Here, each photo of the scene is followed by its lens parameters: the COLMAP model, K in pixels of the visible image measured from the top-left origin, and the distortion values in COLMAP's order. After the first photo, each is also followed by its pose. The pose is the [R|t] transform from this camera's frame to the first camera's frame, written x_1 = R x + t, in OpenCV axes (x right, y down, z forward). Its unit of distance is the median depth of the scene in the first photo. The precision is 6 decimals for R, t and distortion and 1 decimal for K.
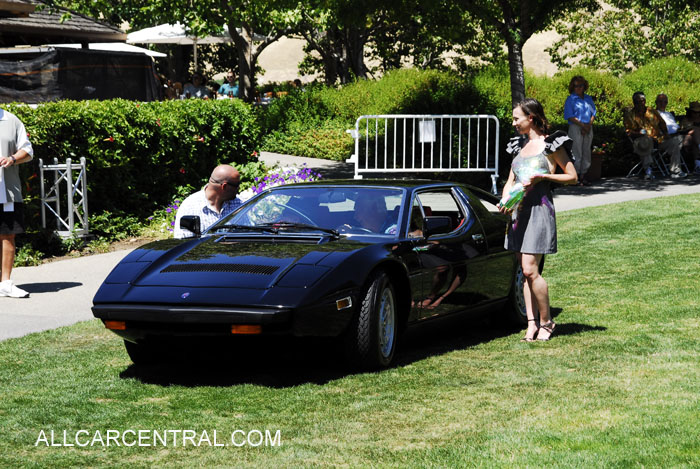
lens RADIAL K [[1771.4, 0, 347.8], [0, 1771.4, 233.9], [0, 0, 1]] dist [0.305851, 0.058238]
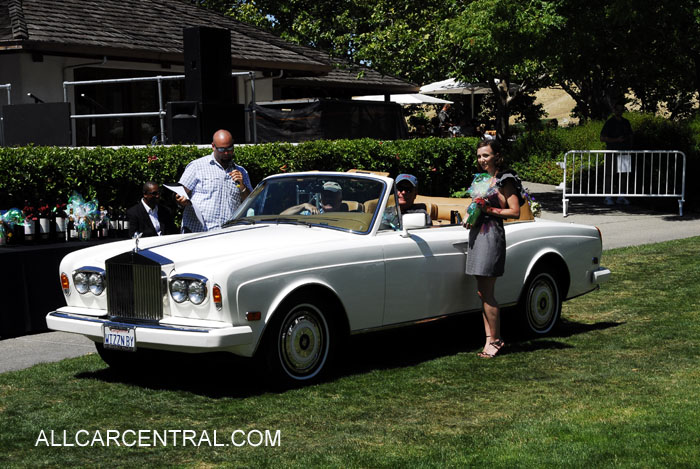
lens RADIAL K [[1375.2, 0, 350.0], [0, 1375.2, 234.5], [0, 0, 1]] dist [0.151731, 0.187392]
pose [[0.979815, 0.016550, -0.199222, 0.053739], [-0.017355, 0.999847, -0.002296, -0.003586], [0.199153, 0.005707, 0.979952, 0.024922]]
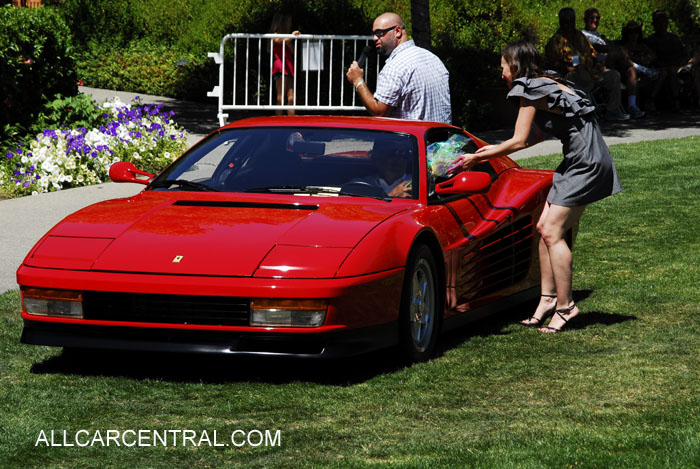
lens RADIAL K [[2517.3, 0, 350.0], [0, 2517.3, 234.5], [0, 0, 1]] dist [0.556383, 0.018079]
pose [[0.990940, 0.002370, 0.134283, -0.089572], [-0.003735, 0.999944, 0.009916, 0.008153], [-0.134252, -0.010327, 0.990893, -0.078559]]
